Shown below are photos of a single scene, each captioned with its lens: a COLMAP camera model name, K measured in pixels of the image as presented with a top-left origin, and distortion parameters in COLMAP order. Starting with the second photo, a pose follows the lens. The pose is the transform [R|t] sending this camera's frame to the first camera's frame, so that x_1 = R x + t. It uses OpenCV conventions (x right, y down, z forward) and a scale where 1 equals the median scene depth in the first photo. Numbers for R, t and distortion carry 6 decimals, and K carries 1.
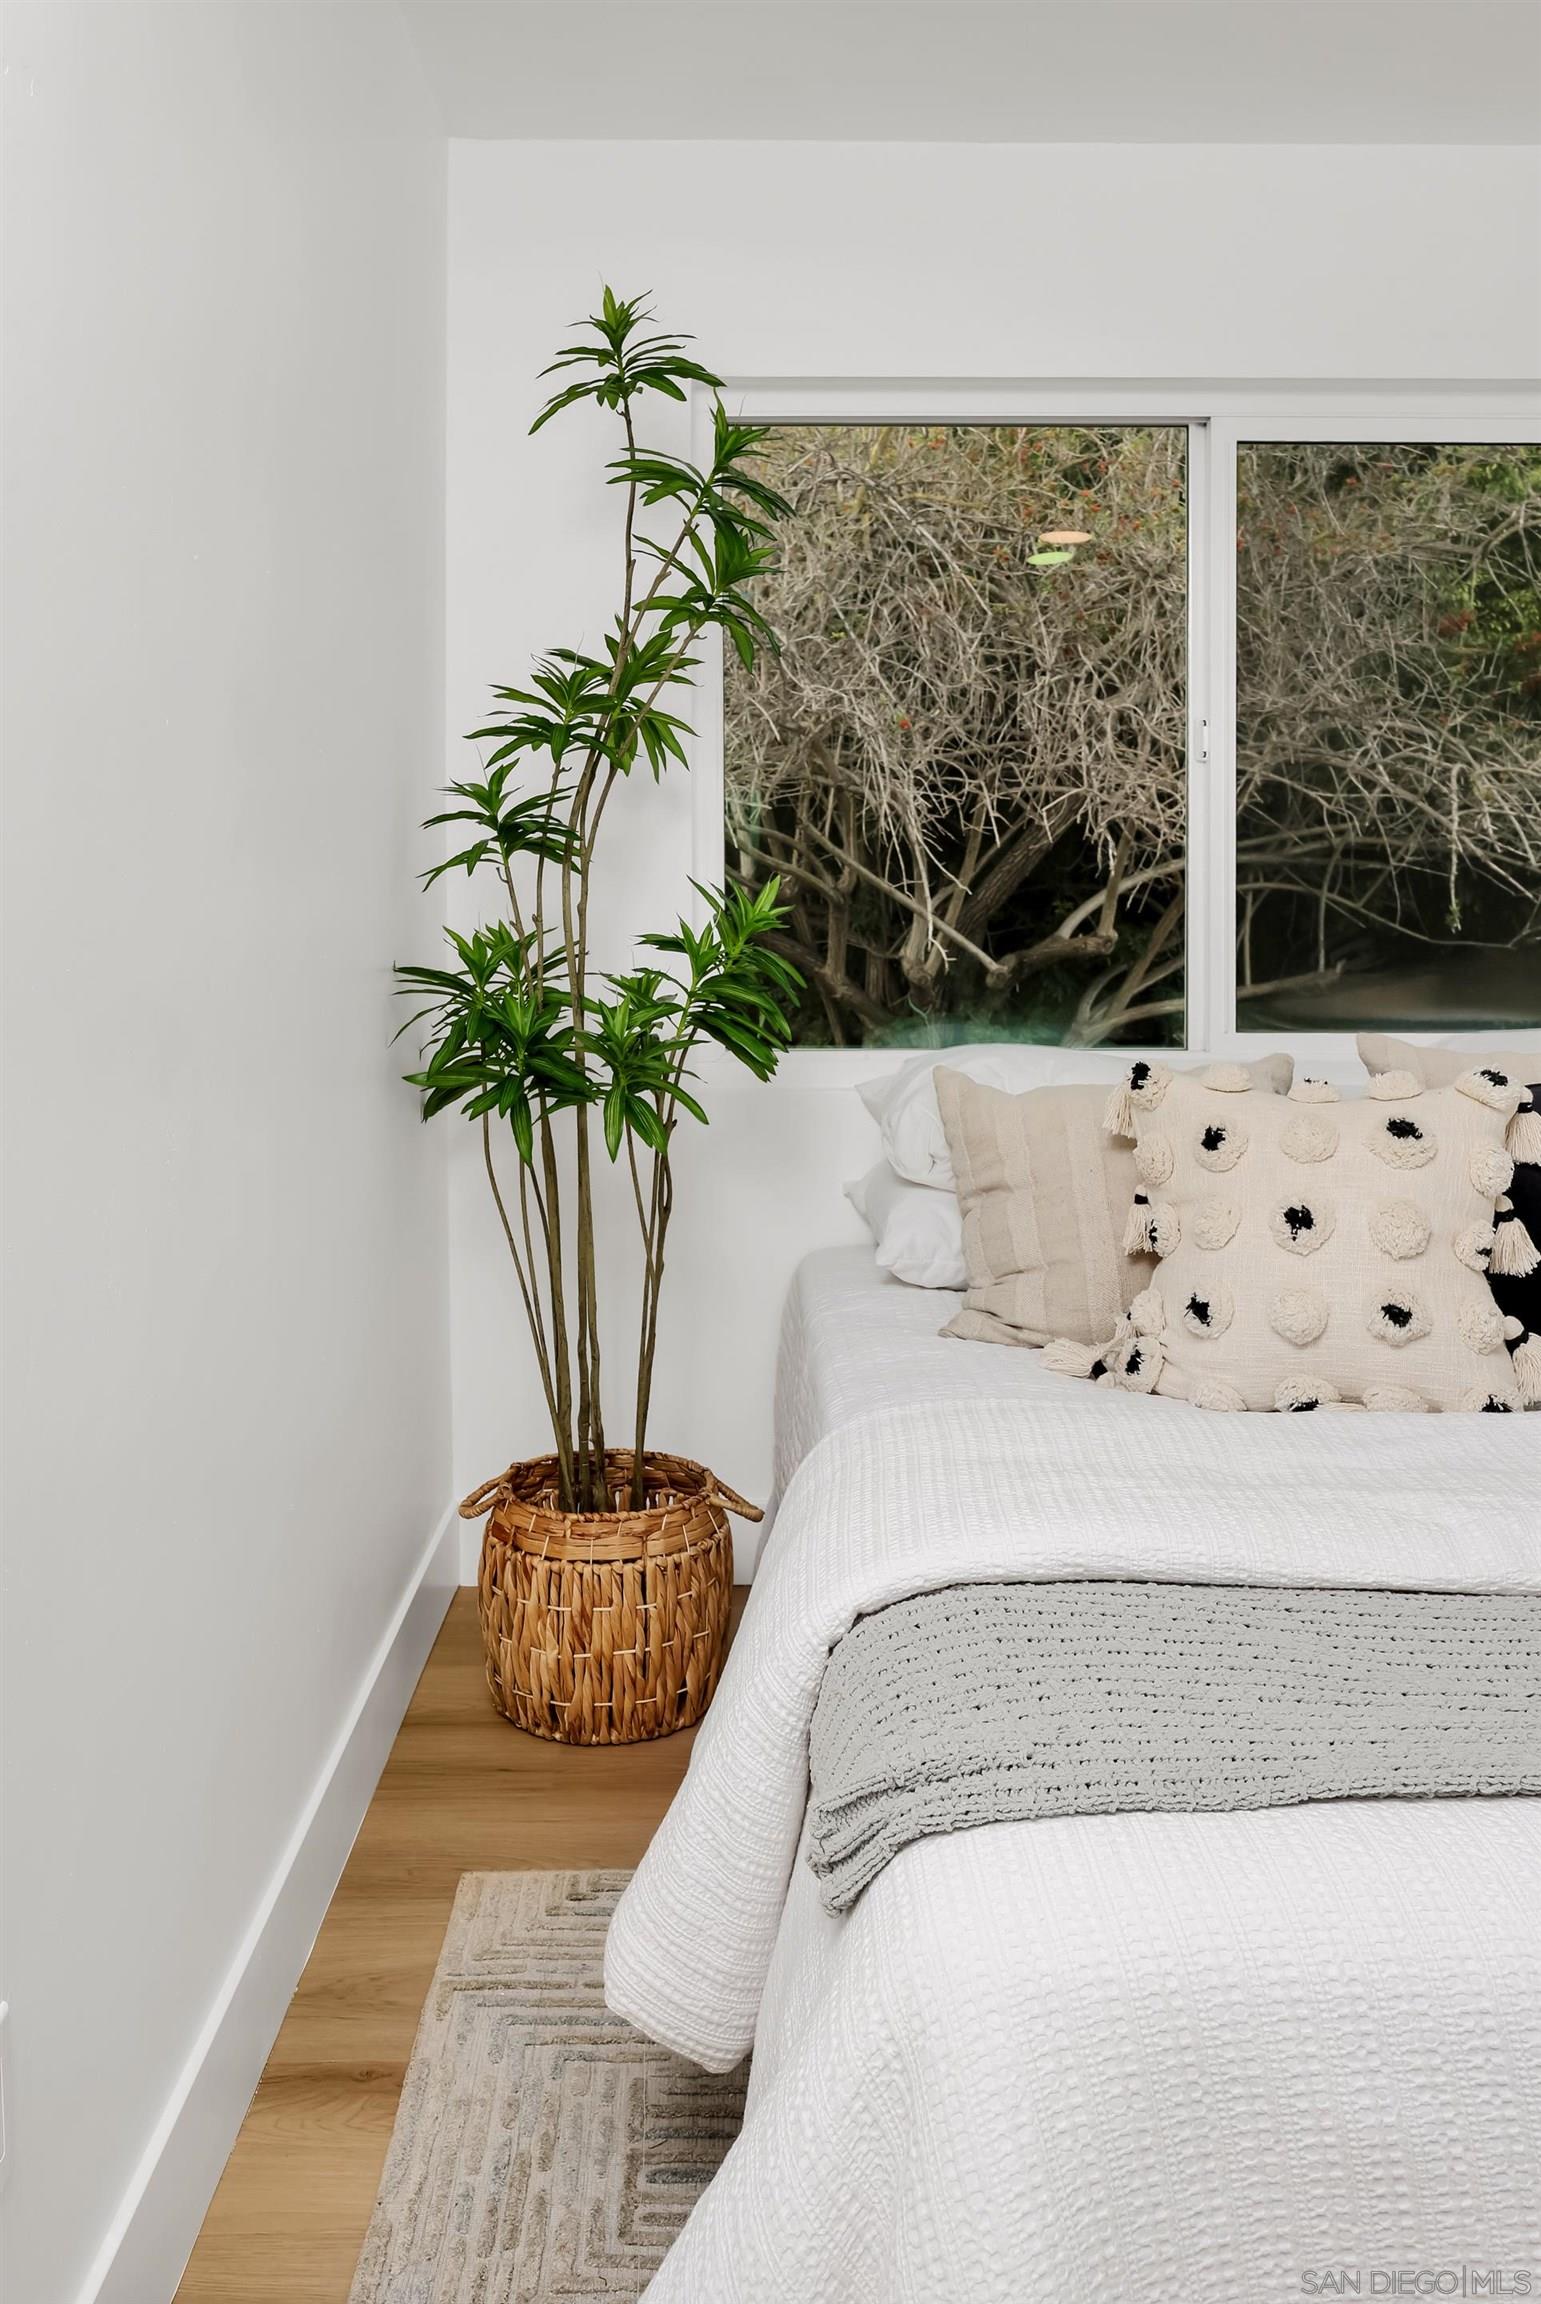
lens RADIAL K [[1718.0, 0, 772.7], [0, 1718.0, 1151.1], [0, 0, 1]] dist [0.009298, 0.008110]
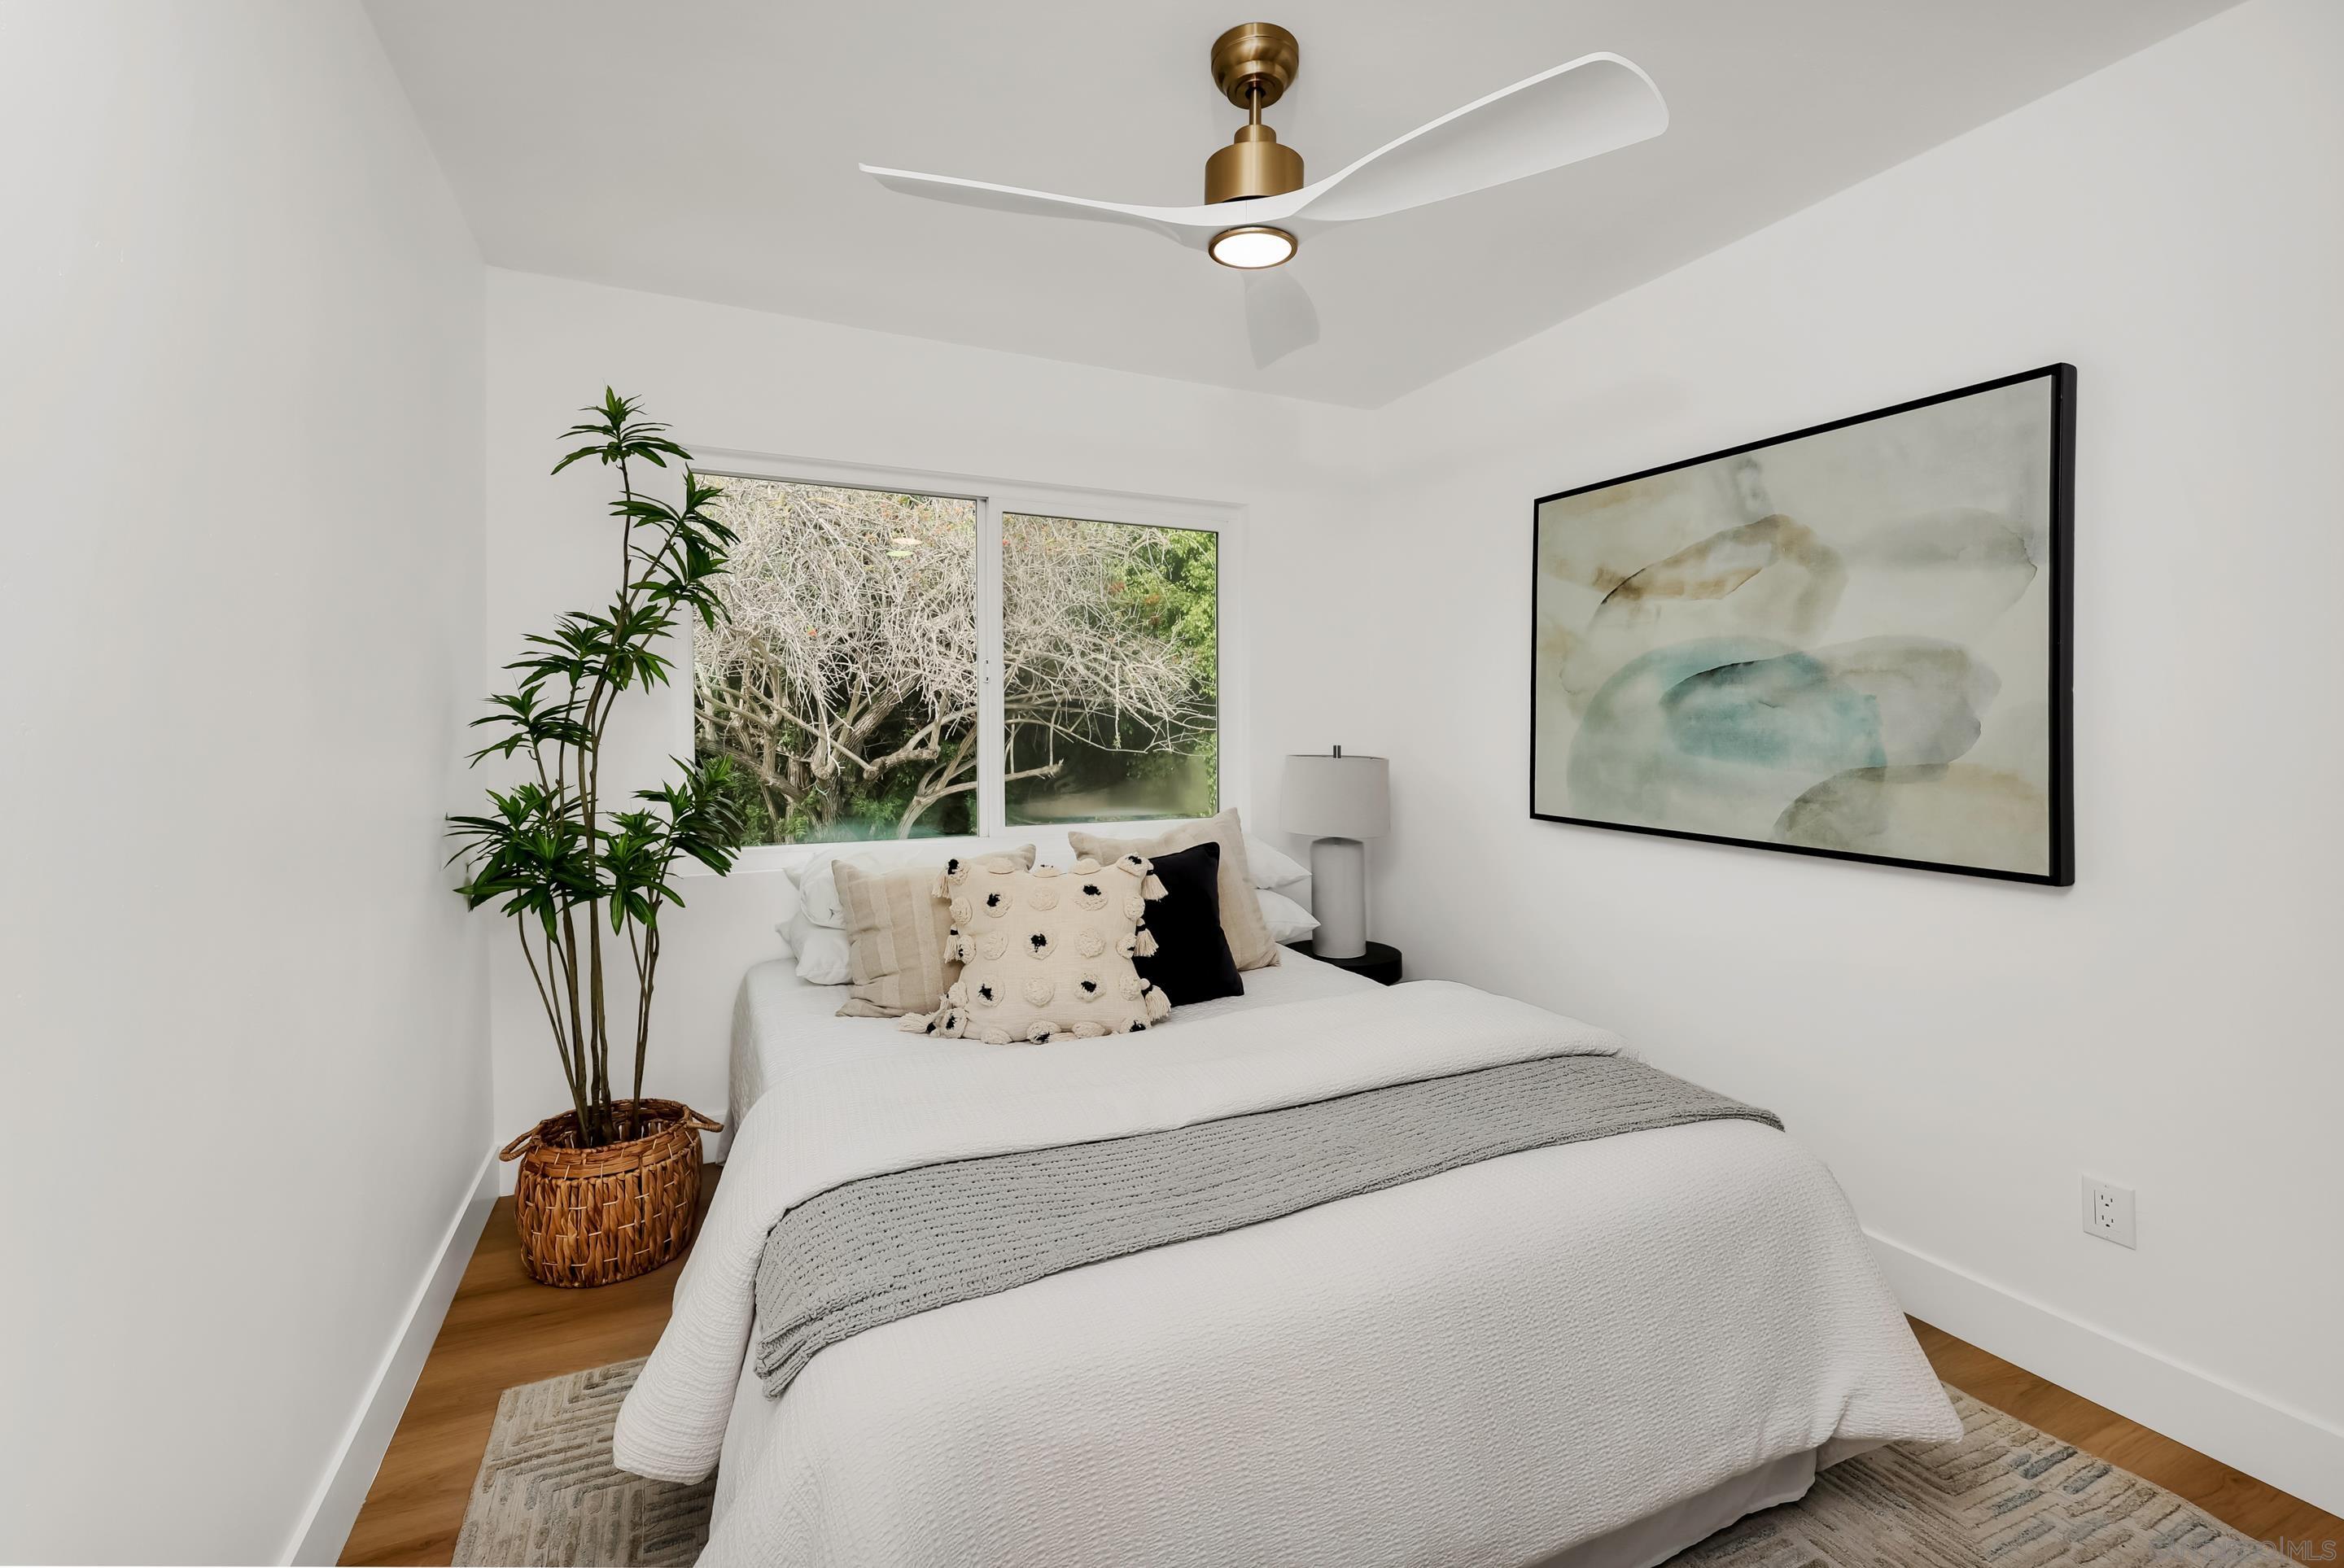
lens RADIAL K [[983.7, 0, 1169.9], [0, 983.7, 784.1], [0, 0, 1]] dist [0.003047, -0.000341]
pose [[0.911089, -0.006335, 0.412160, -0.002290], [0.007147, 0.999974, -0.000428, -0.121620], [-0.412147, 0.003335, 0.911111, -0.027103]]
